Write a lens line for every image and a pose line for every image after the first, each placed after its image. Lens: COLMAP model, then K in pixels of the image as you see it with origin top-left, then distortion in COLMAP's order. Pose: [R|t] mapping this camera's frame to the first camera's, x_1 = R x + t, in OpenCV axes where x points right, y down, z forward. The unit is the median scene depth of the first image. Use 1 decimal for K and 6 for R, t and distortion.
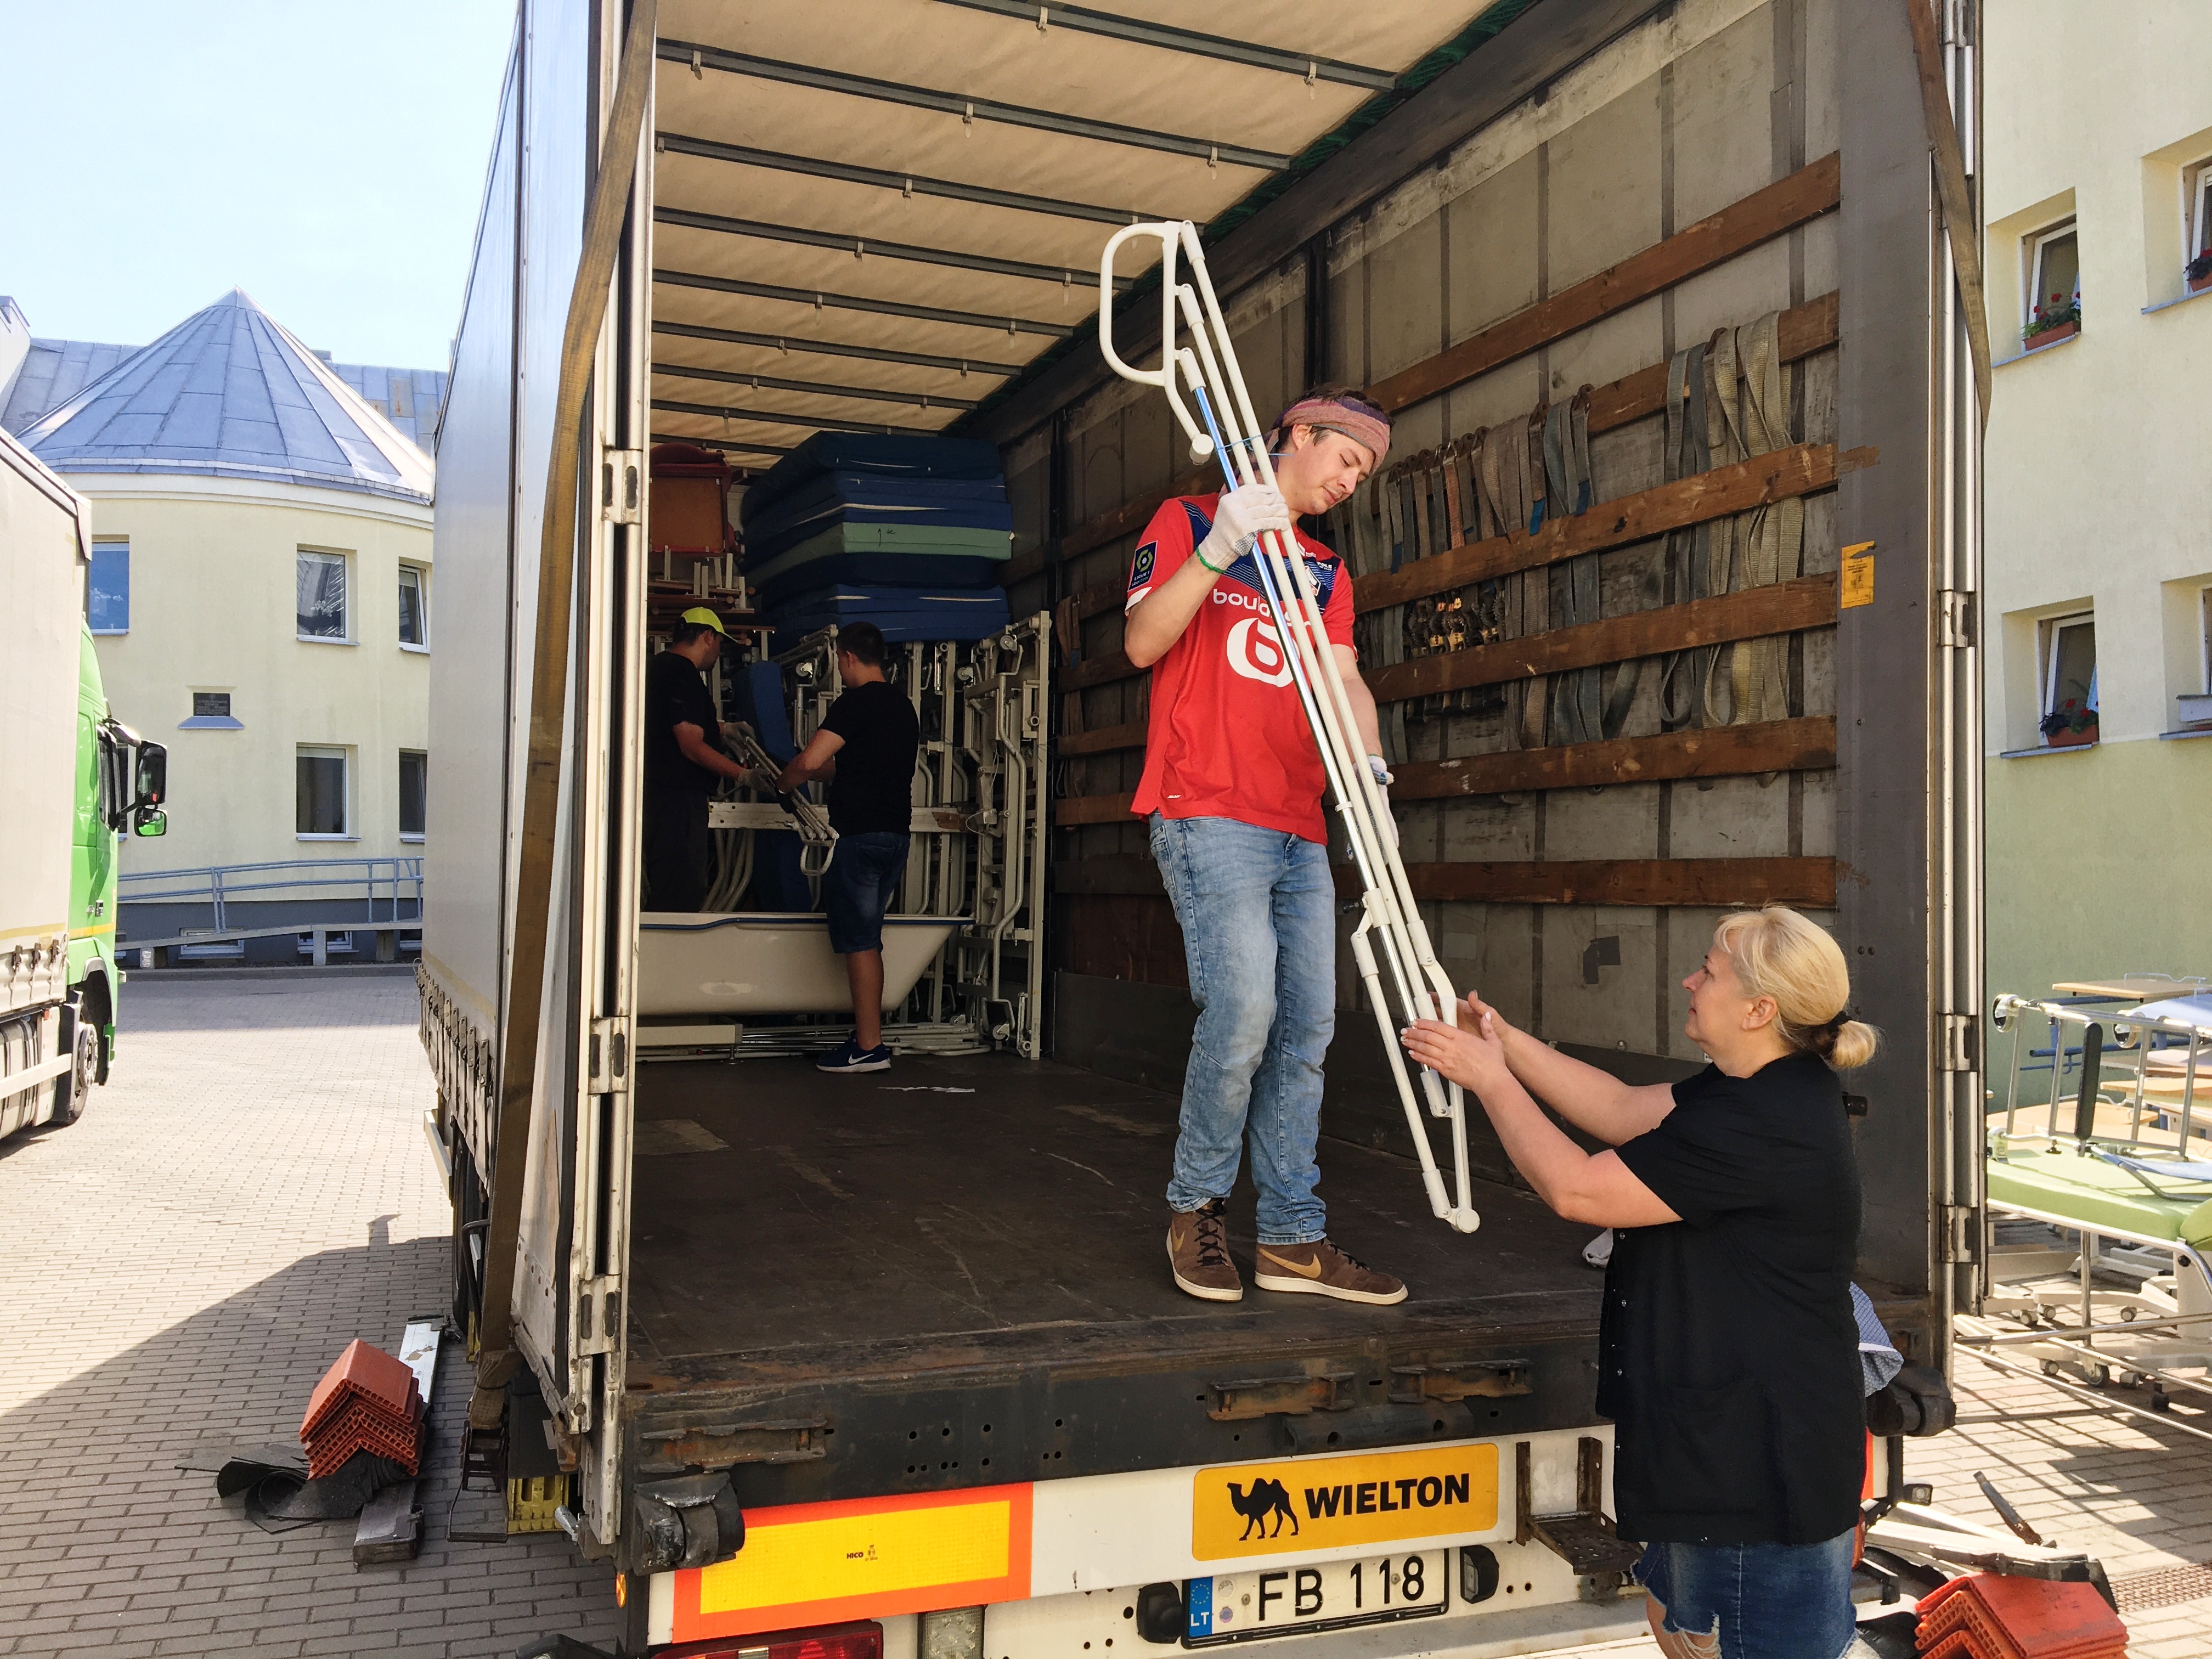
lens RADIAL K [[1851.1, 0, 1108.5], [0, 1851.1, 806.9], [0, 0, 1]] dist [0.068848, -0.097156]
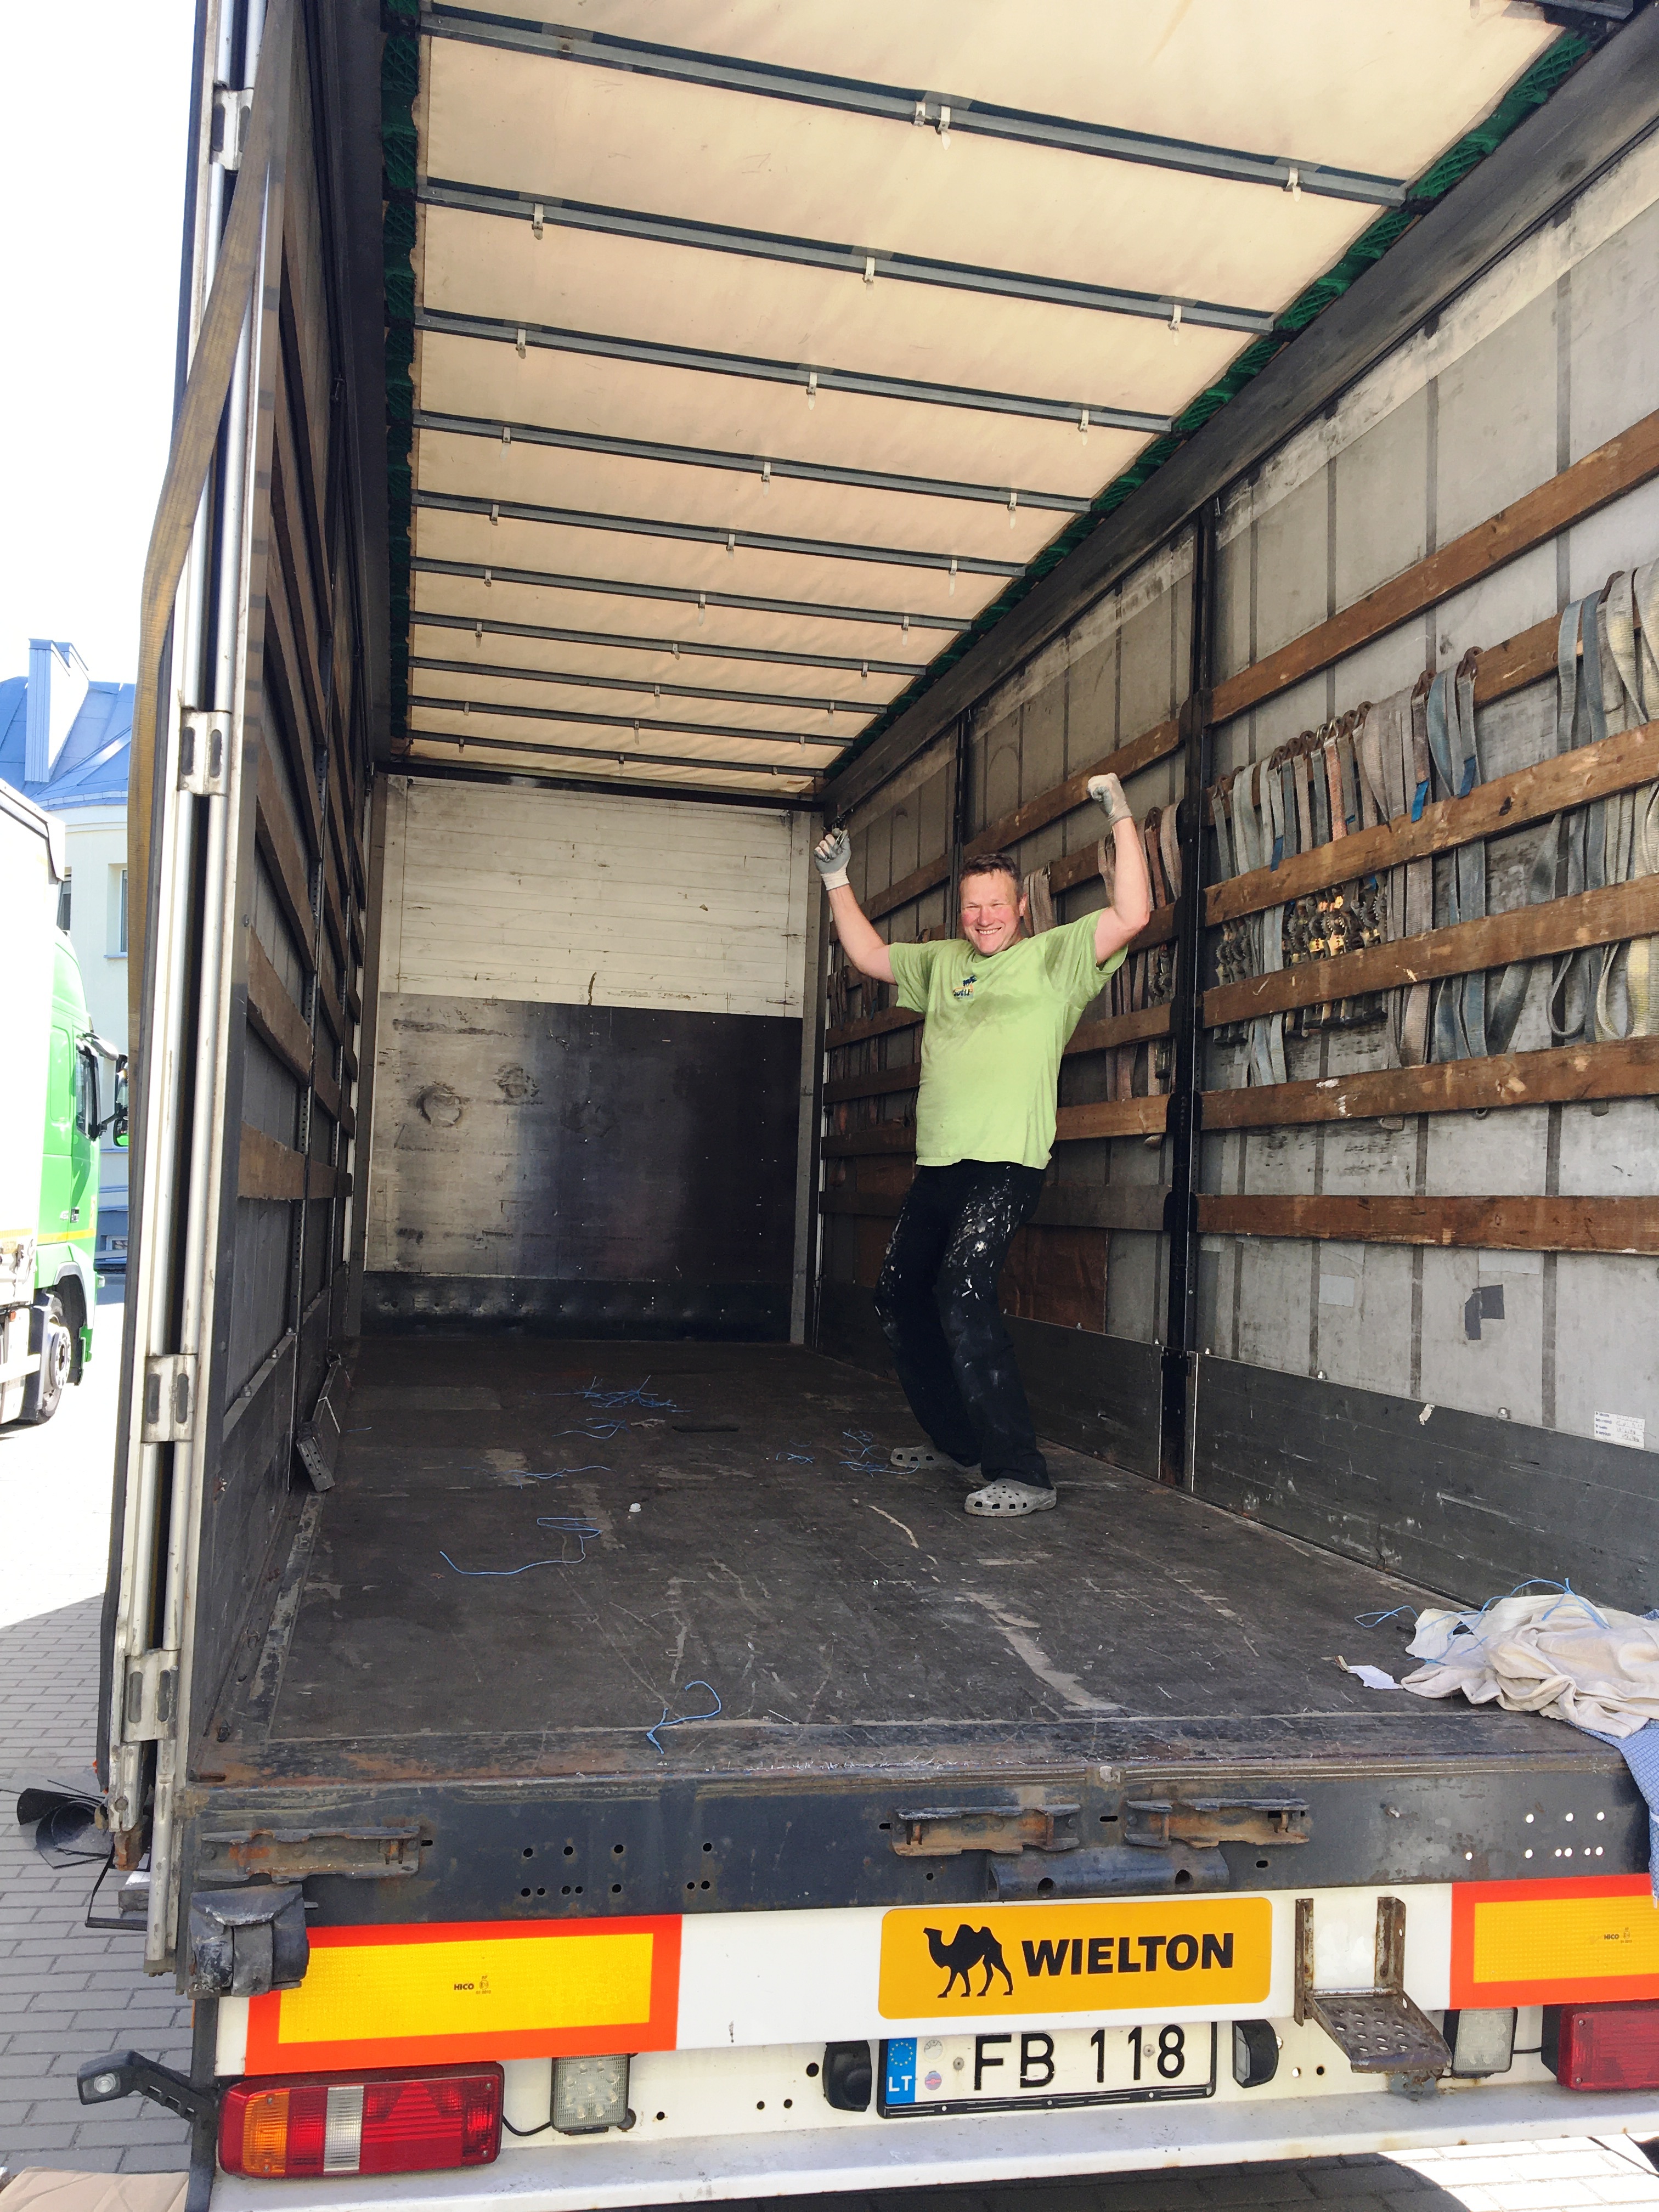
lens RADIAL K [[1851.1, 0, 836.2], [0, 1851.1, 1091.6], [0, 0, 1]] dist [0.068848, -0.097156]
pose [[0.988128, 0.009887, -0.153313, 0.094262], [-0.013045, 0.999723, -0.019611, 0.001239], [0.153077, 0.021379, 0.987983, 0.095009]]
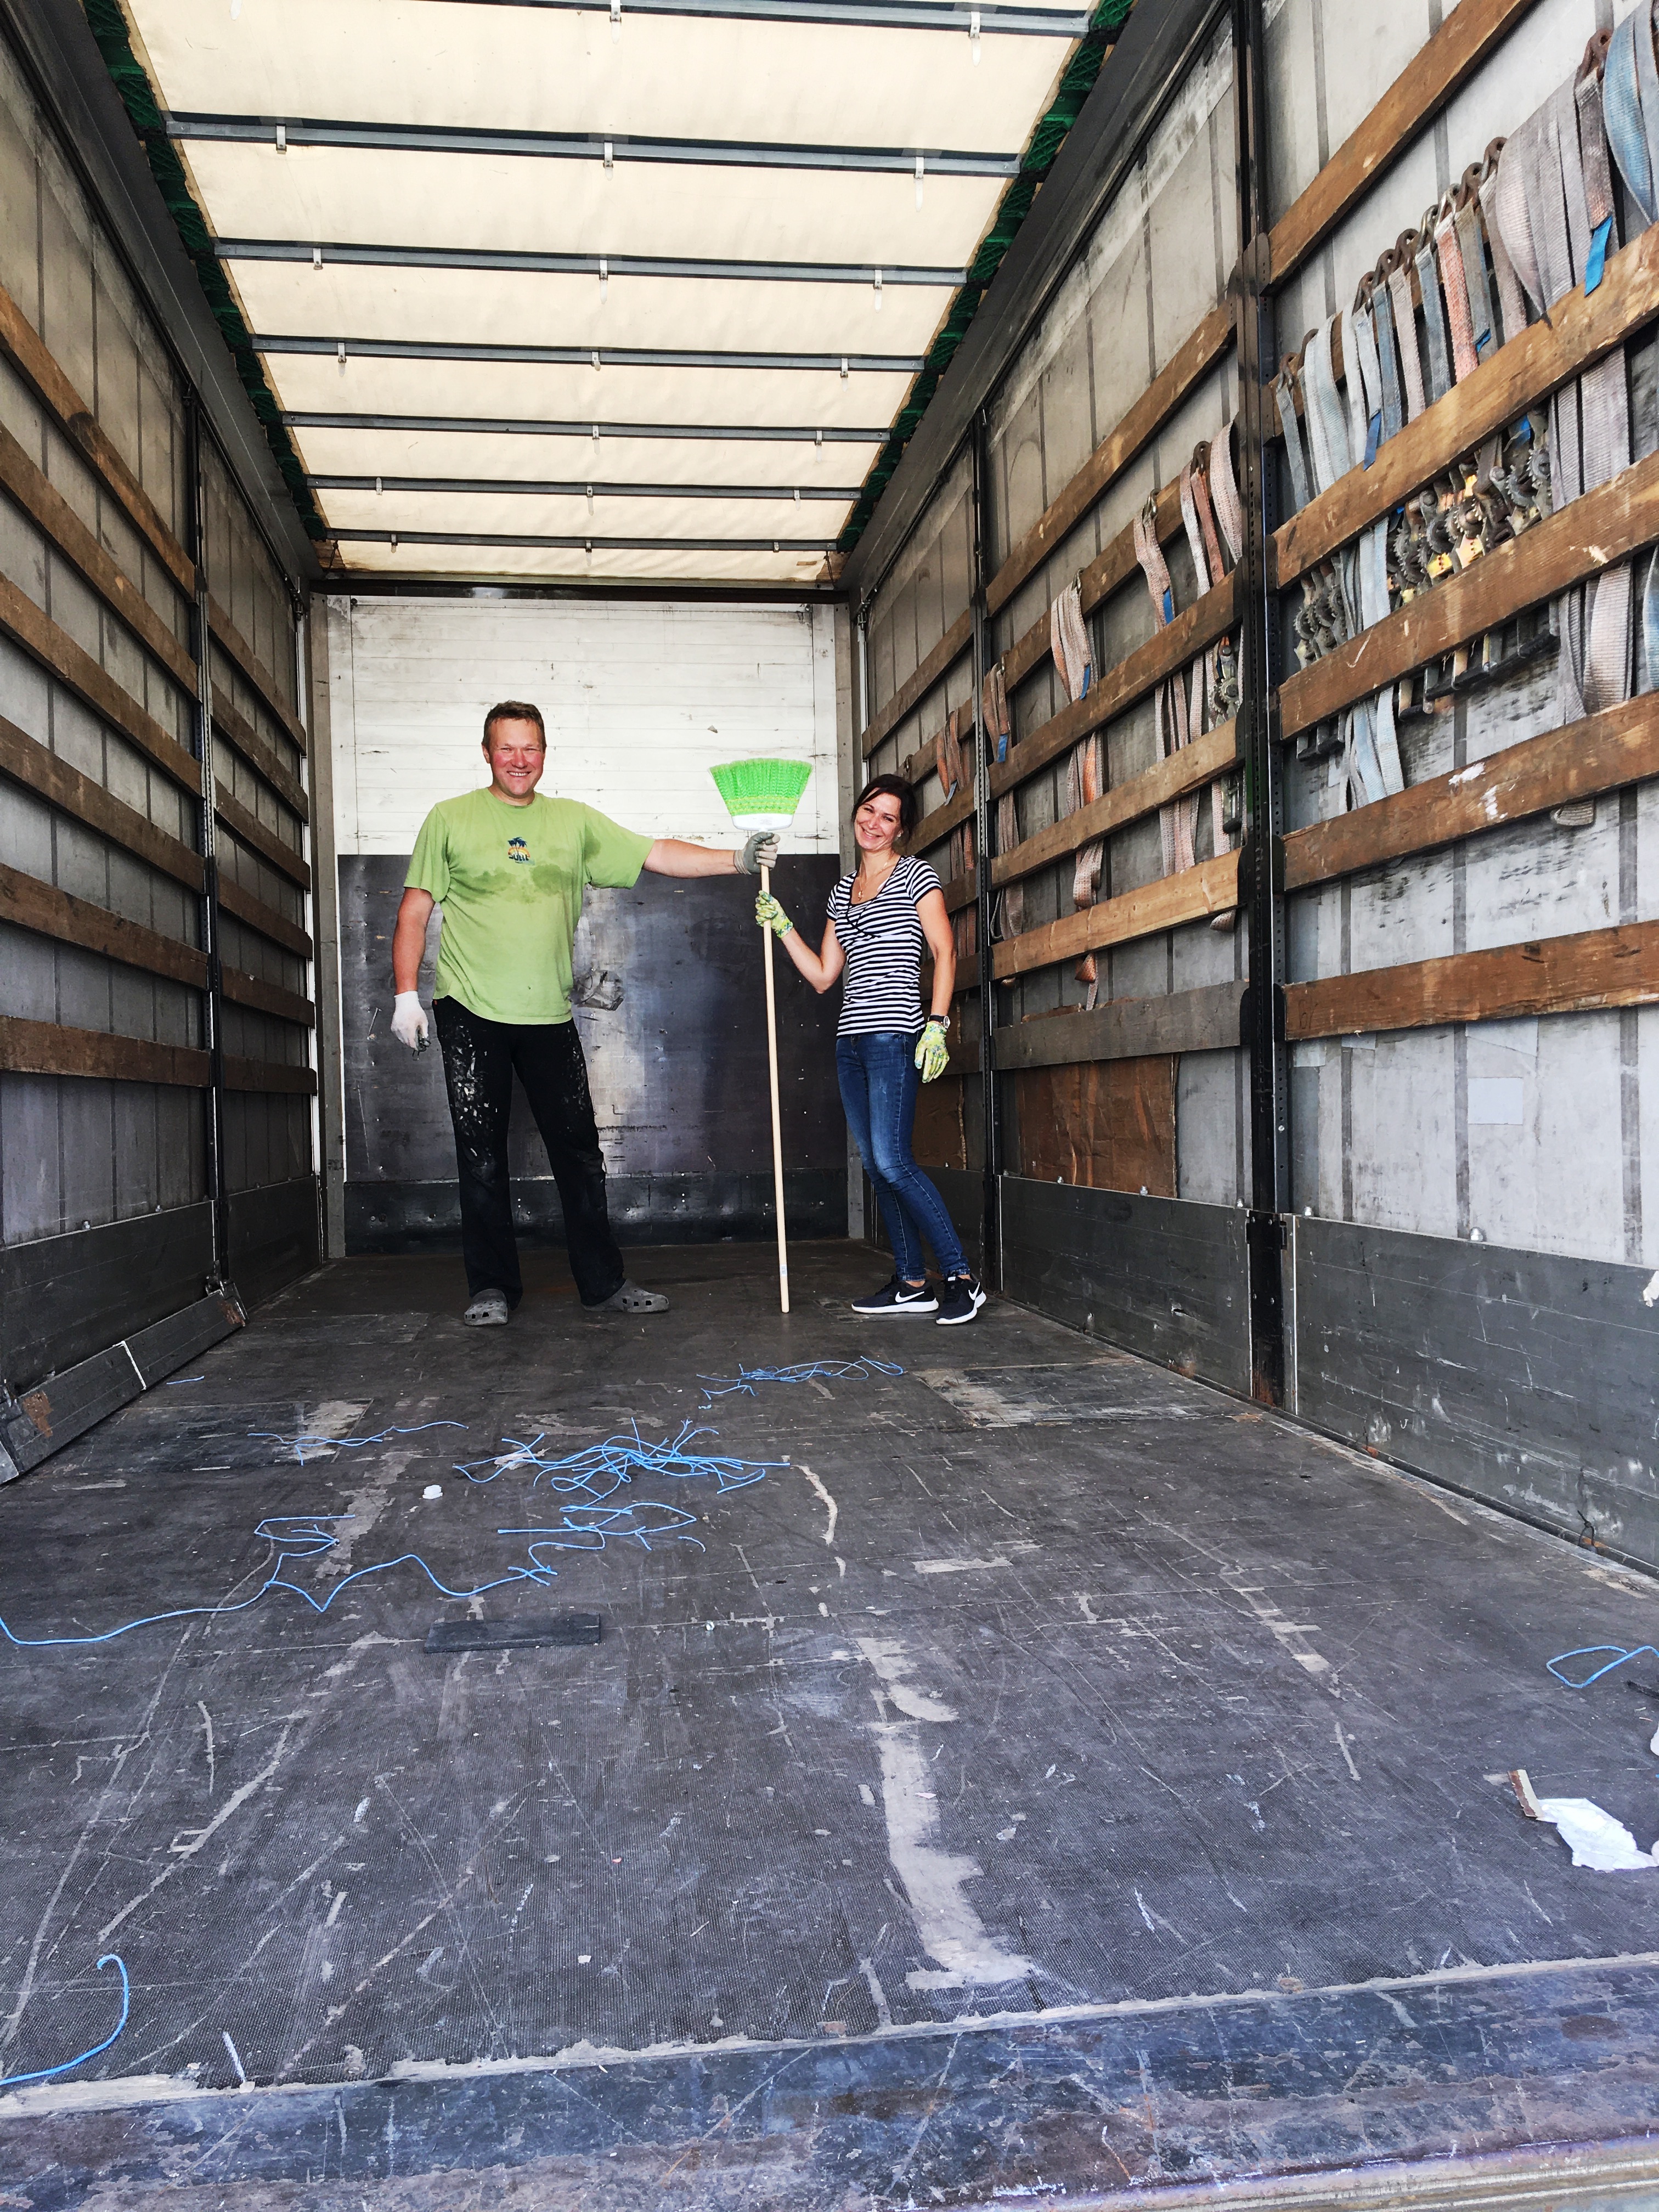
lens RADIAL K [[1851.1, 0, 850.7], [0, 1851.1, 1098.4], [0, 0, 1]] dist [0.068848, -0.097156]
pose [[0.972551, -0.043191, -0.228647, 0.136537], [0.052755, 0.997963, 0.035878, 0.046517], [0.226632, -0.046955, 0.972848, 0.434827]]
